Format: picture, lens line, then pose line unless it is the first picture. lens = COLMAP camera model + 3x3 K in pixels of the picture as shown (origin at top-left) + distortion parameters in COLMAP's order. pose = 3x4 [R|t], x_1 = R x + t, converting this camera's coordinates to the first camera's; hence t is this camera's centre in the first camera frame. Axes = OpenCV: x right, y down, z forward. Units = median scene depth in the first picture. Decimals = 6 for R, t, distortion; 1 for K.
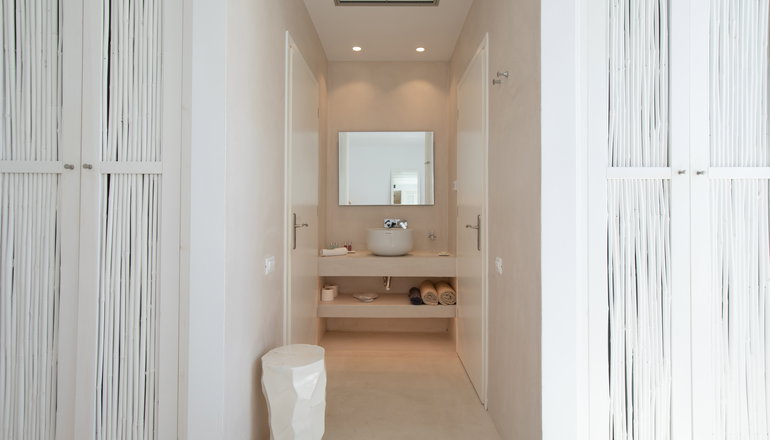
lens RADIAL K [[365.3, 0, 383.5], [0, 365.3, 205.7], [0, 0, 1]] dist [-0.000742, -0.000123]
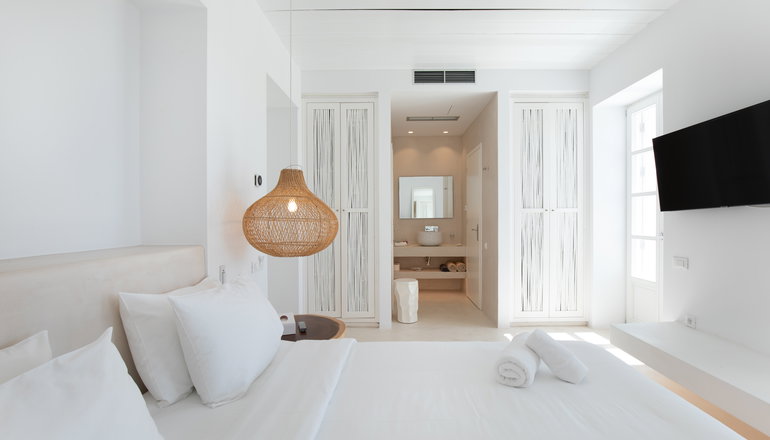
lens RADIAL K [[371.0, 0, 385.0], [0, 371.0, 220.0], [0, 0, 1]] dist [-0.000064, -0.000028]
pose [[0.999963, -0.008267, -0.002266, -0.219504], [0.008322, 0.999637, 0.025616, -0.048396], [0.002053, -0.025634, 0.999669, -0.931516]]
